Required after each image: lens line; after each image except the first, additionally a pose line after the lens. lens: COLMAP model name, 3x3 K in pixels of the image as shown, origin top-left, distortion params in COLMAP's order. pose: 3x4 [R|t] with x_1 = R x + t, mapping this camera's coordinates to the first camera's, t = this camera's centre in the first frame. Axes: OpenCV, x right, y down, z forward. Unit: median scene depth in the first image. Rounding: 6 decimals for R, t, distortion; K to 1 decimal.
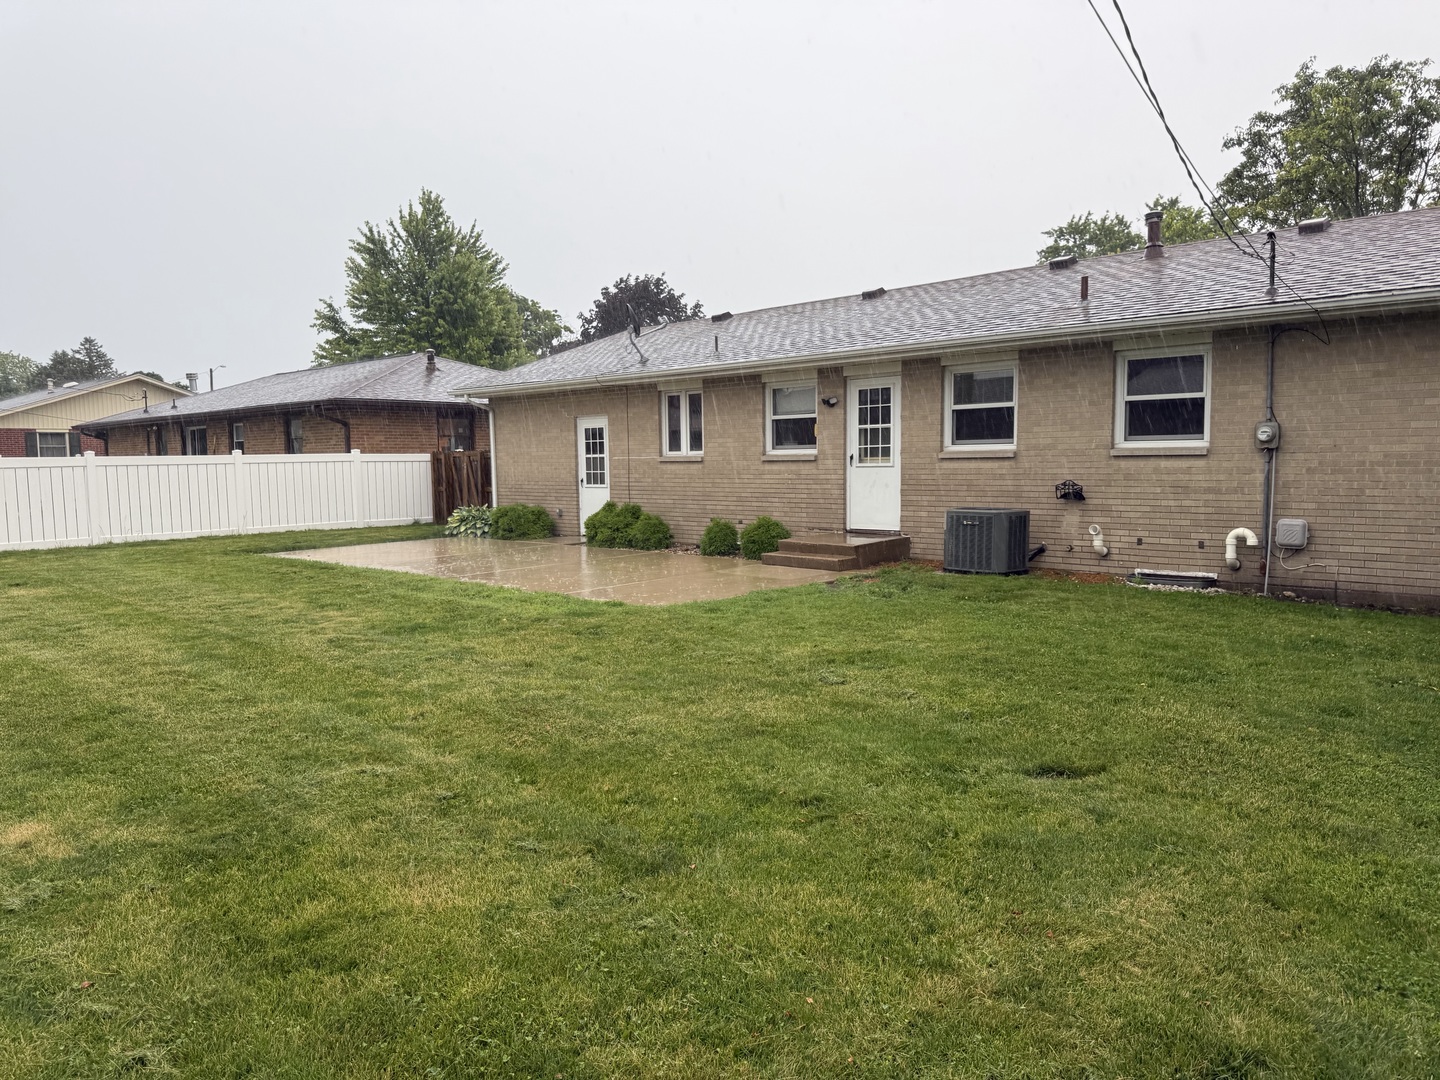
lens RADIAL K [[999.7, 0, 720.0], [0, 999.7, 540.0], [0, 0, 1]] dist [0.070661, -0.001790]
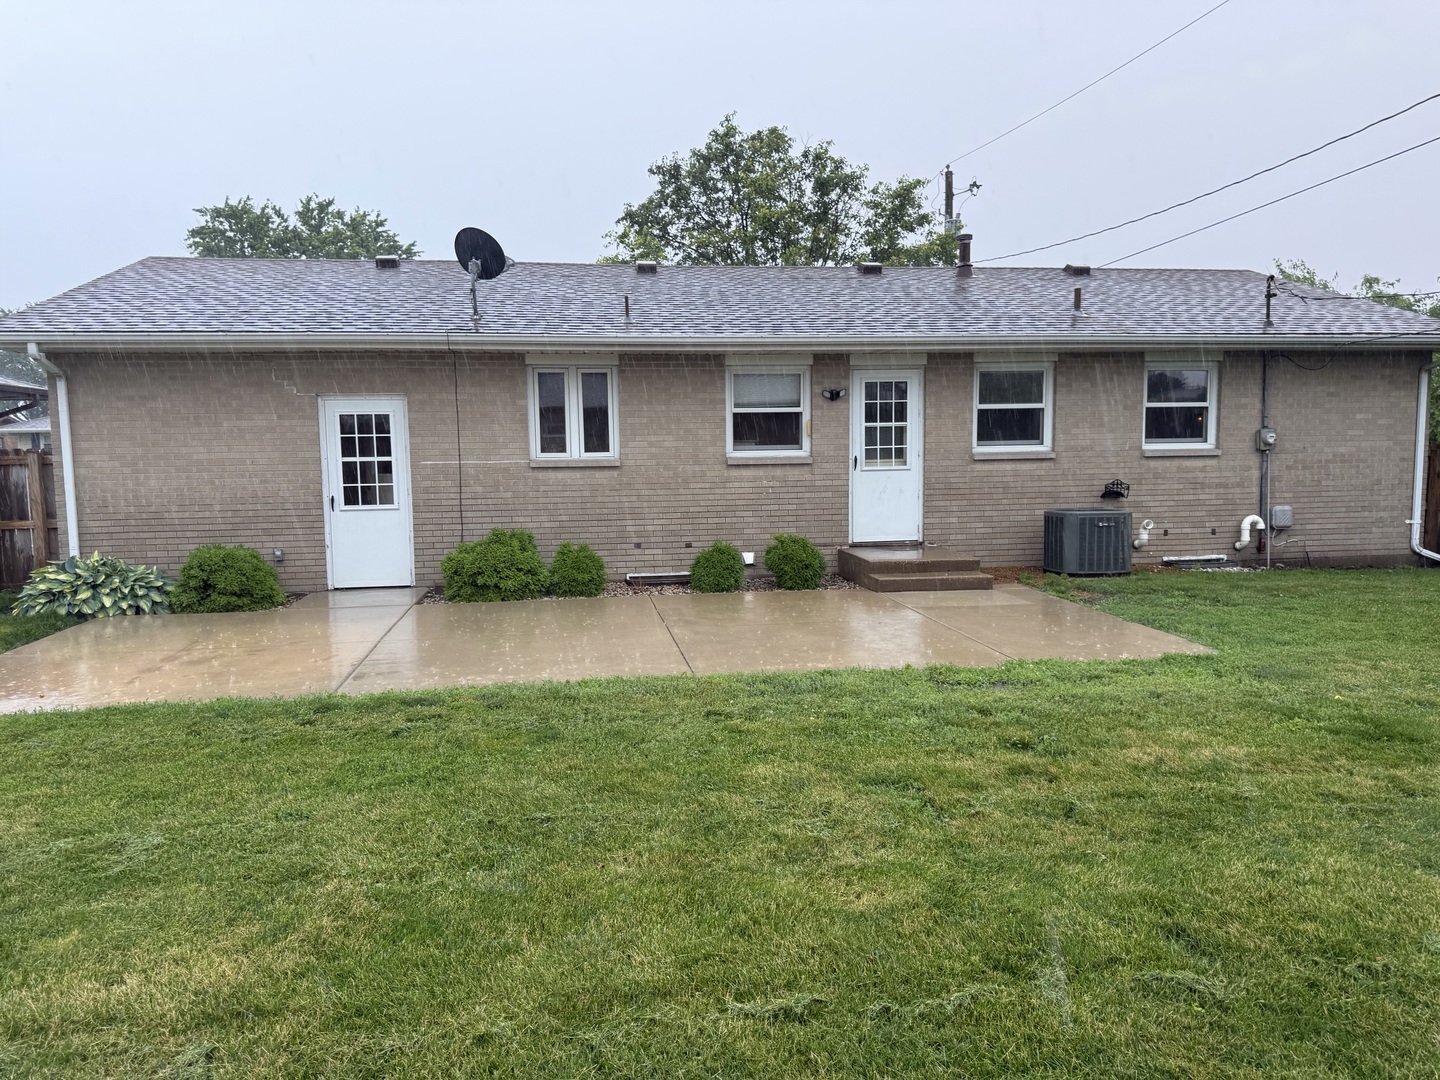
lens RADIAL K [[999.7, 0, 720.0], [0, 999.7, 540.0], [0, 0, 1]] dist [0.070661, -0.001790]
pose [[0.605481, -0.060548, 0.793553, -0.699214], [0.072643, 0.997144, 0.020656, -0.044505], [-0.792537, 0.045139, 0.608151, 0.636381]]
